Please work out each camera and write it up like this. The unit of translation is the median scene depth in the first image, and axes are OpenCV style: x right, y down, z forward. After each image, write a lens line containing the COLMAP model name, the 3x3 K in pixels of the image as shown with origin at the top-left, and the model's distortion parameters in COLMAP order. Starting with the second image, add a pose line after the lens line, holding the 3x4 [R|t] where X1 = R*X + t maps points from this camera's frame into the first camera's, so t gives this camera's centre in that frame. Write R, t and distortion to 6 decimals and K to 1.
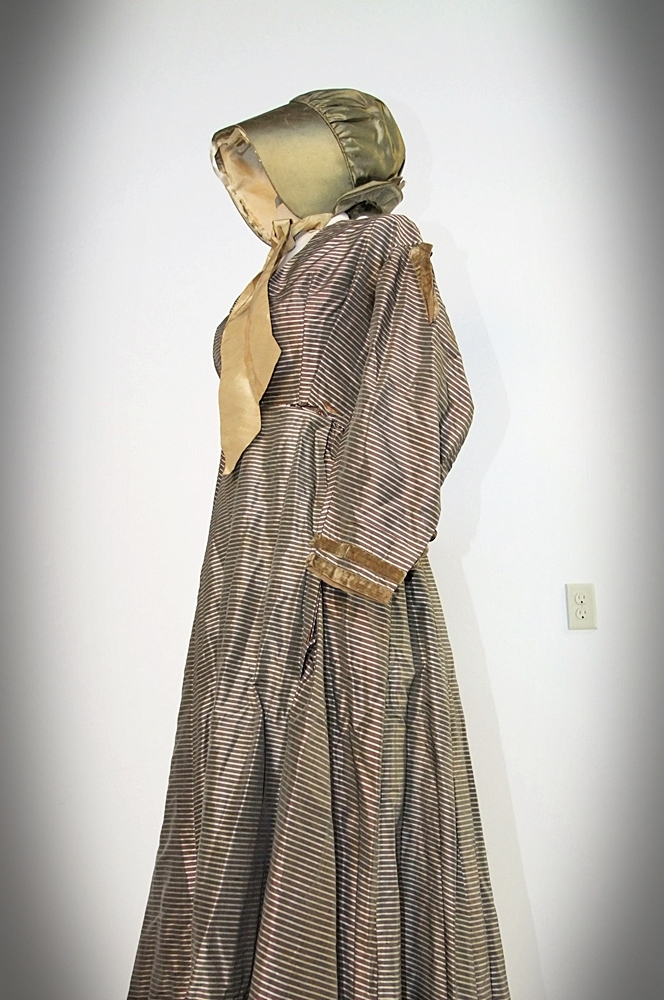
lens RADIAL K [[880.4, 0, 347.5], [0, 880.4, 491.5], [0, 0, 1]] dist [-0.075899, 0.010057]
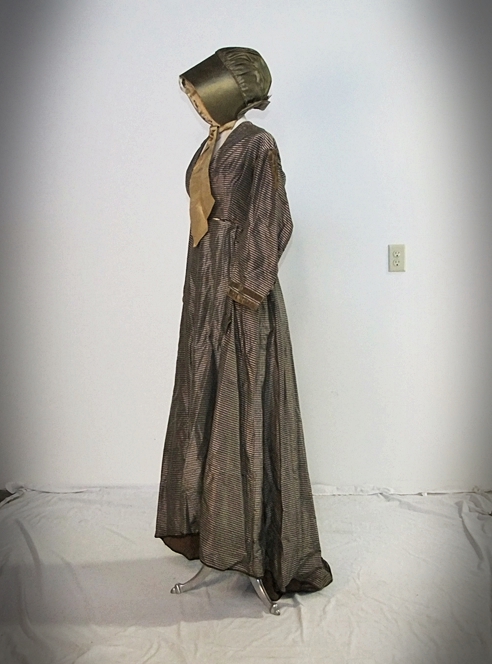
lens RADIAL K [[755.4, 0, 212.9], [0, 755.4, 251.1], [0, 0, 1]] dist [-0.007765, 0.000000]
pose [[0.994147, -0.011824, -0.107388, 0.143986], [0.035240, 0.975118, 0.218866, -0.492079], [0.102128, -0.221369, 0.969828, -1.071680]]
